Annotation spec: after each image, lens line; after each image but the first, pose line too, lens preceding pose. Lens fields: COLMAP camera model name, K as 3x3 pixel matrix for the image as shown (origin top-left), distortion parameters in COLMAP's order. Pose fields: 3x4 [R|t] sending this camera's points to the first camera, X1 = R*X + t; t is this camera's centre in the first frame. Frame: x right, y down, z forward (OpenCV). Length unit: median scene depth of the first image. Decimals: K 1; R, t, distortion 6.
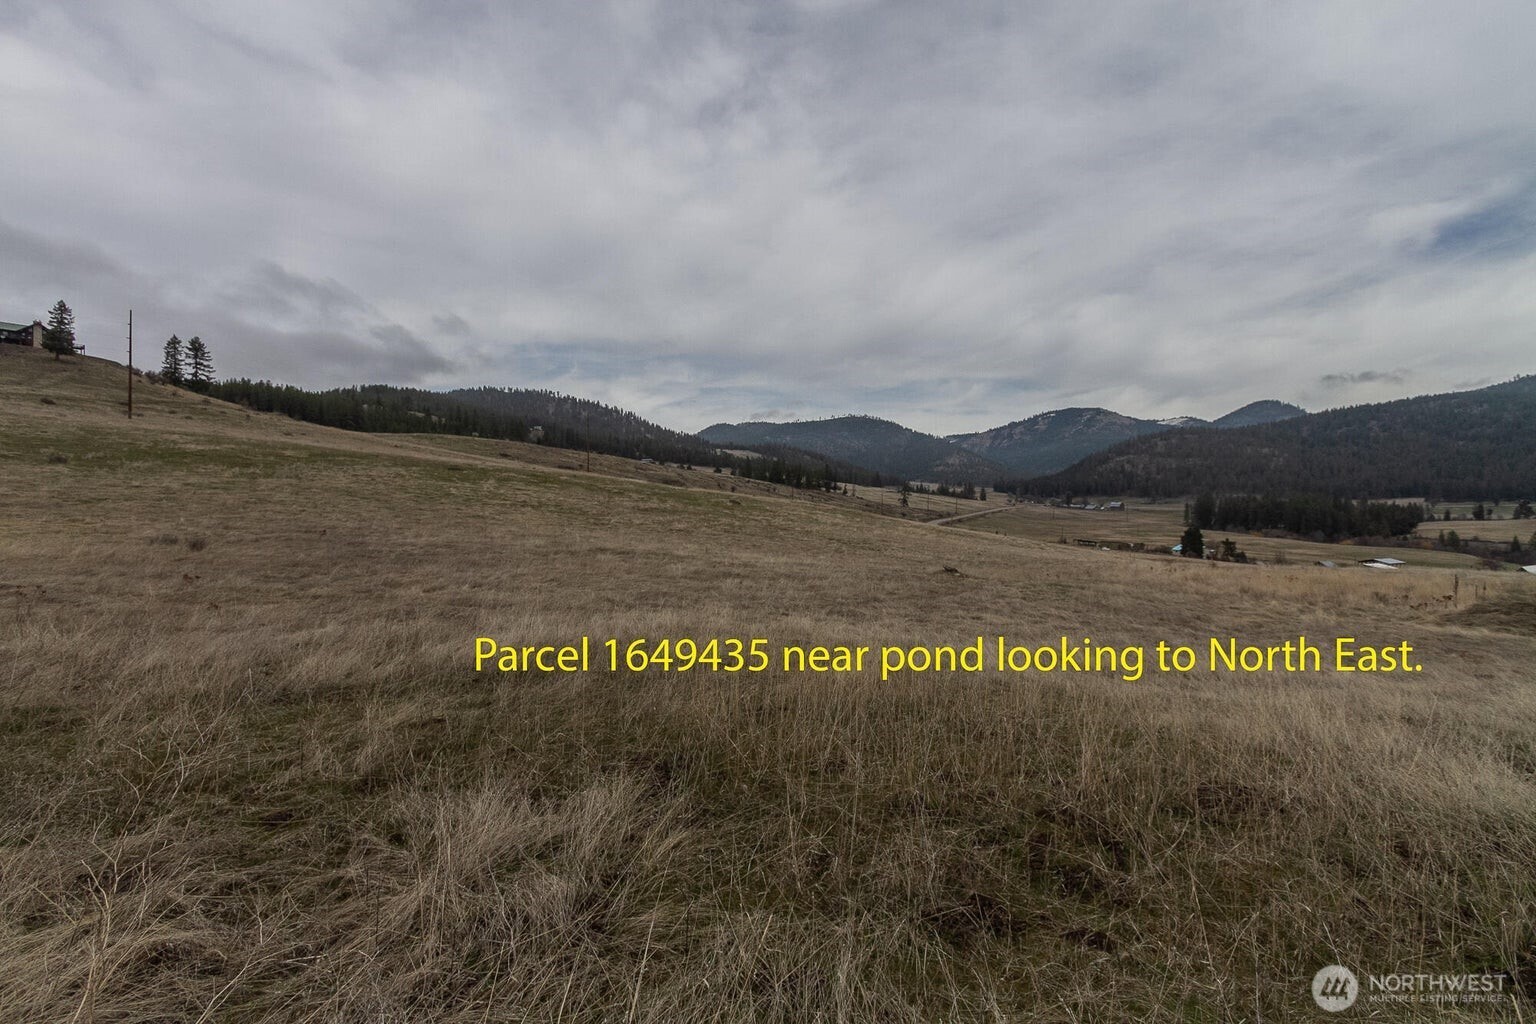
lens RADIAL K [[701.8, 0, 759.3], [0, 701.8, 505.9], [0, 0, 1]] dist [0.006472, -0.003207]
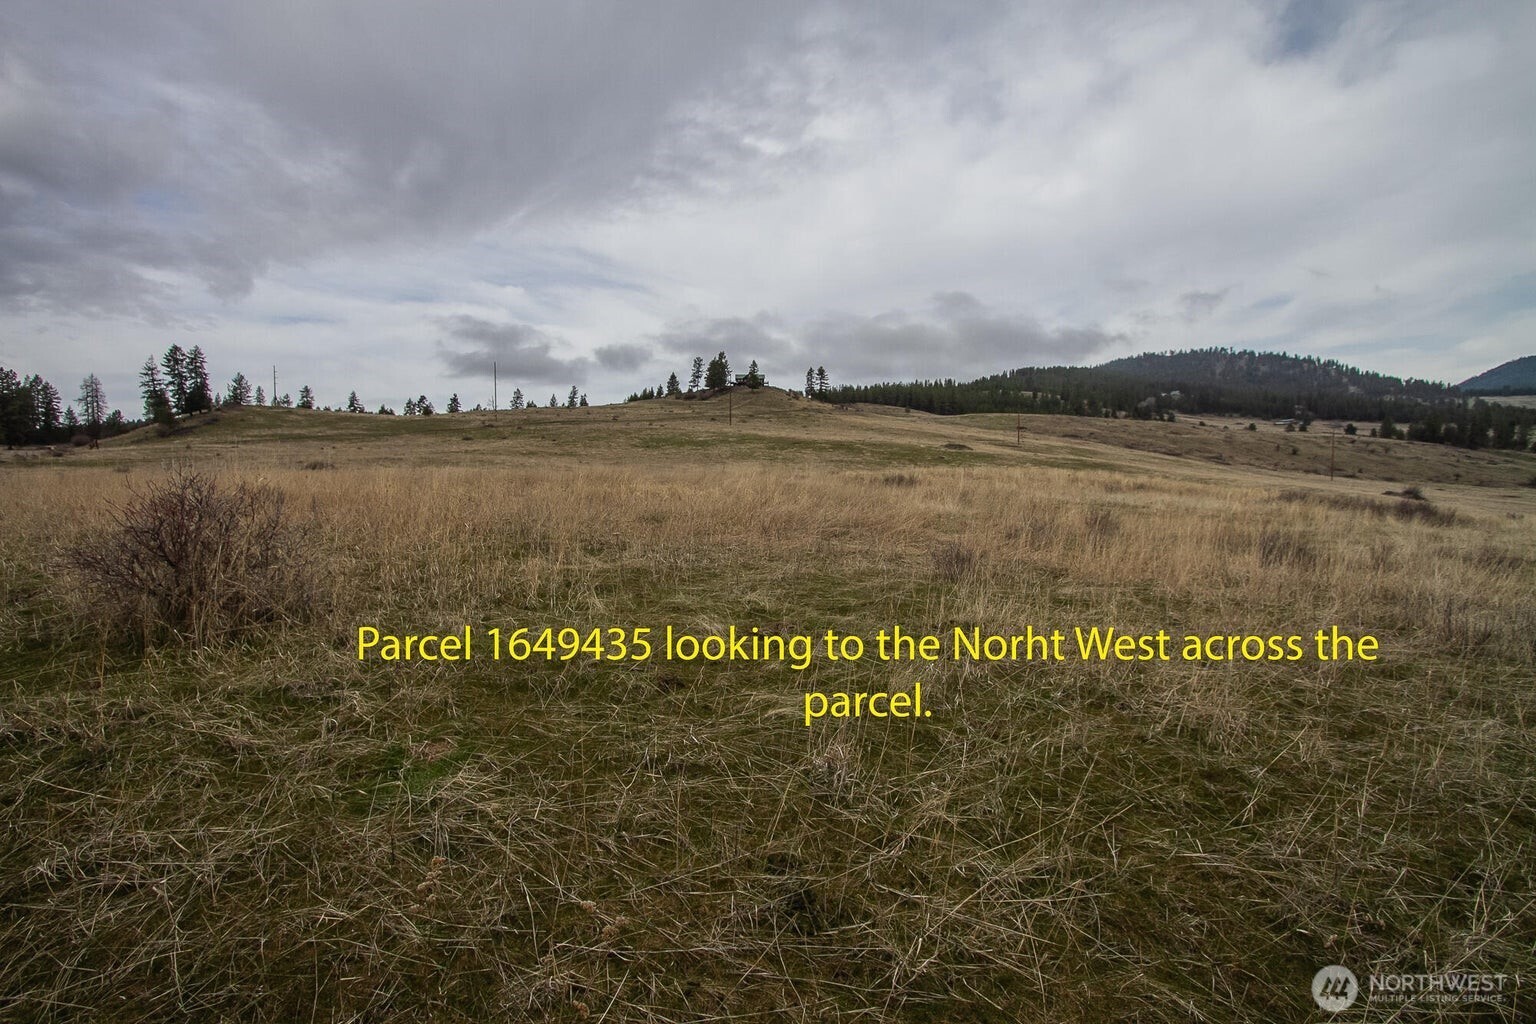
lens RADIAL K [[701.8, 0, 776.6], [0, 701.8, 516.1], [0, 0, 1]] dist [0.006472, -0.003207]
pose [[0.626496, 0.046504, -0.778036, 0.068051], [-0.003355, 0.998370, 0.056972, 0.002785], [0.779417, -0.033082, 0.625631, -0.019335]]
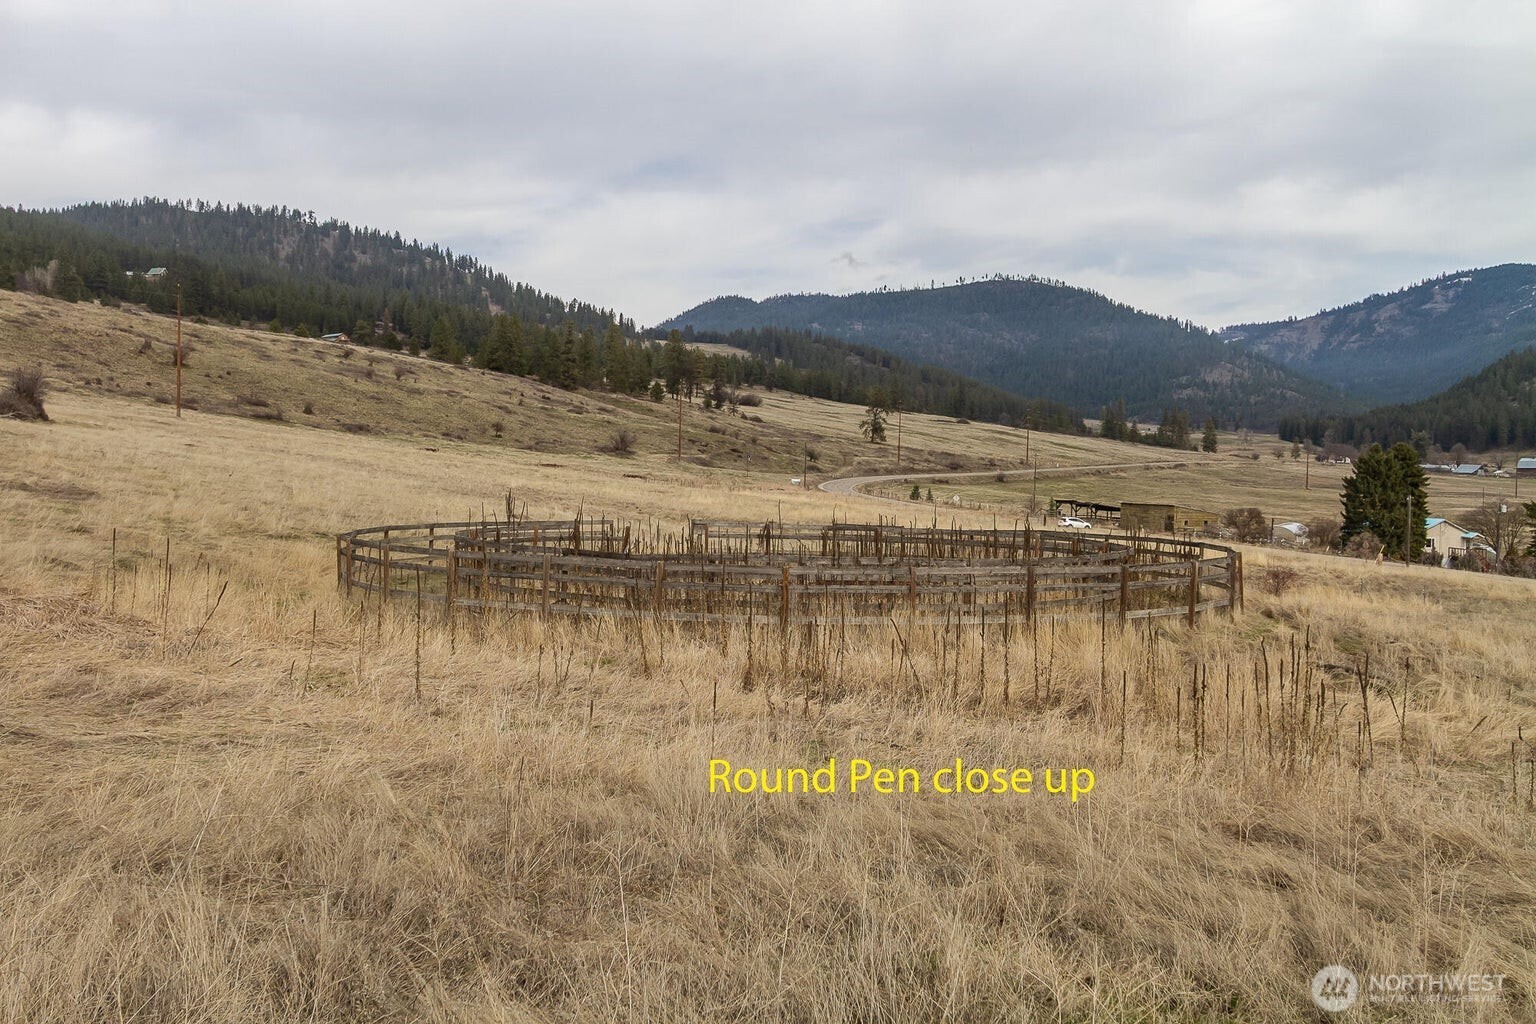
lens RADIAL K [[1469.3, 0, 751.9], [0, 1469.3, 511.9], [0, 0, 1]] dist [0.009644, 0.000000]
pose [[0.997531, 0.014221, -0.068770, 0.079967], [-0.012765, 0.999686, 0.021569, 0.009038], [0.069055, -0.020638, 0.997399, 0.081487]]
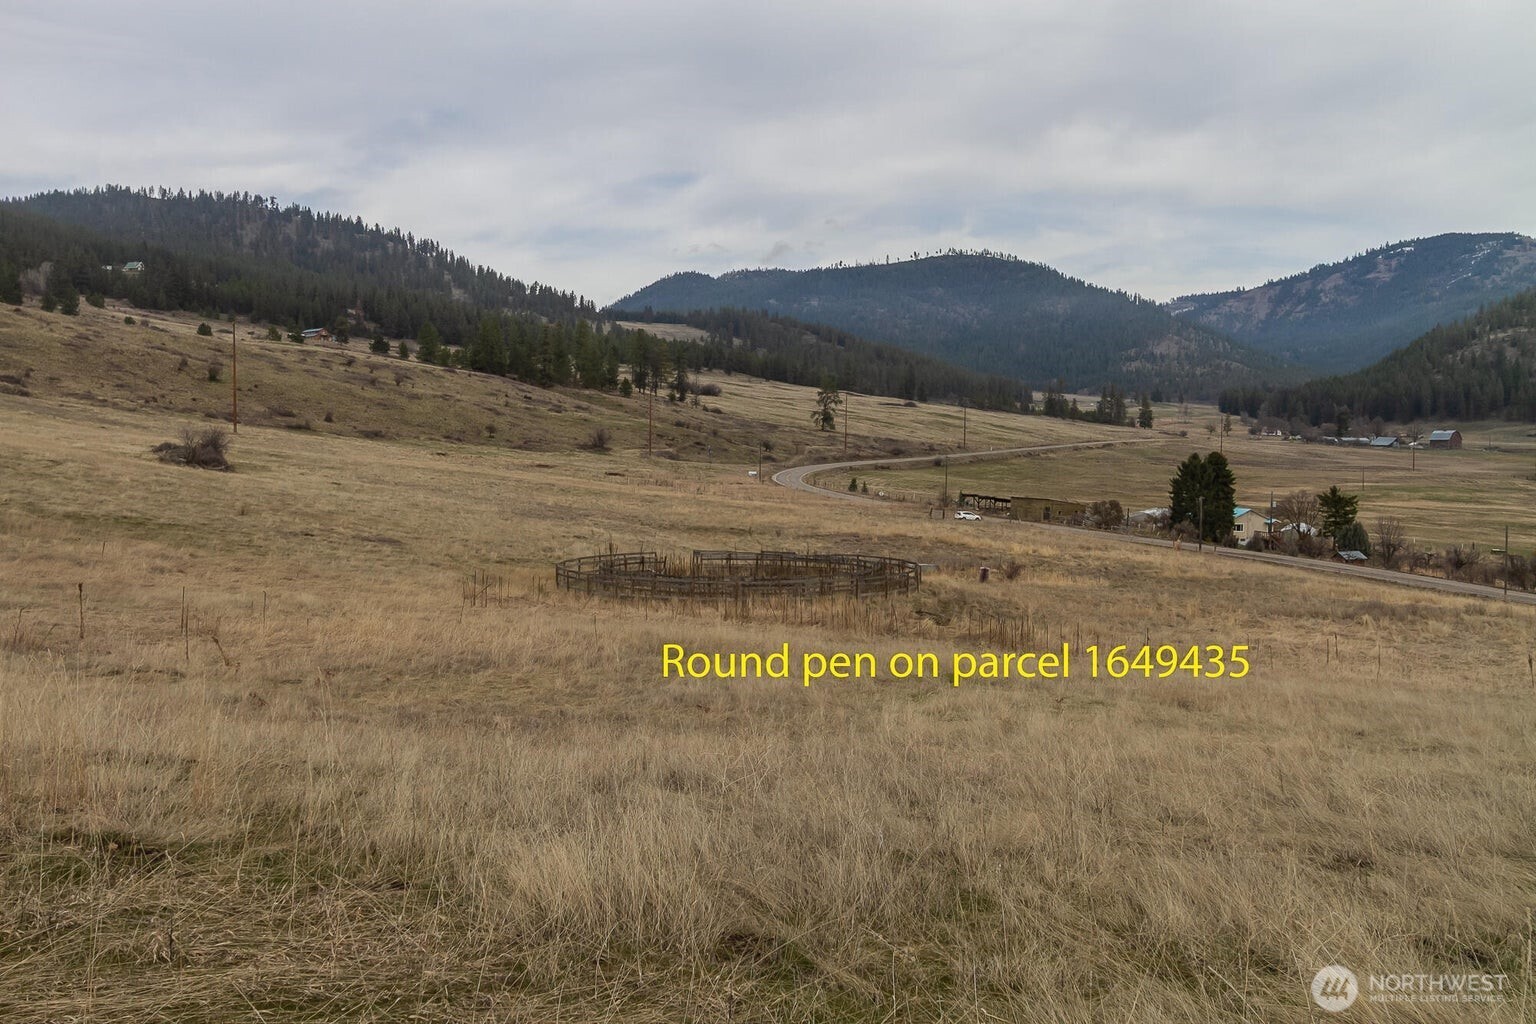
lens RADIAL K [[1469.3, 0, 752.1], [0, 1469.3, 526.6], [0, 0, 1]] dist [0.009644, 0.000000]
pose [[0.999136, 0.001781, -0.041513, 0.081712], [0.000297, 0.998749, 0.050007, 0.005816], [0.041550, -0.049976, 0.997886, 0.050099]]
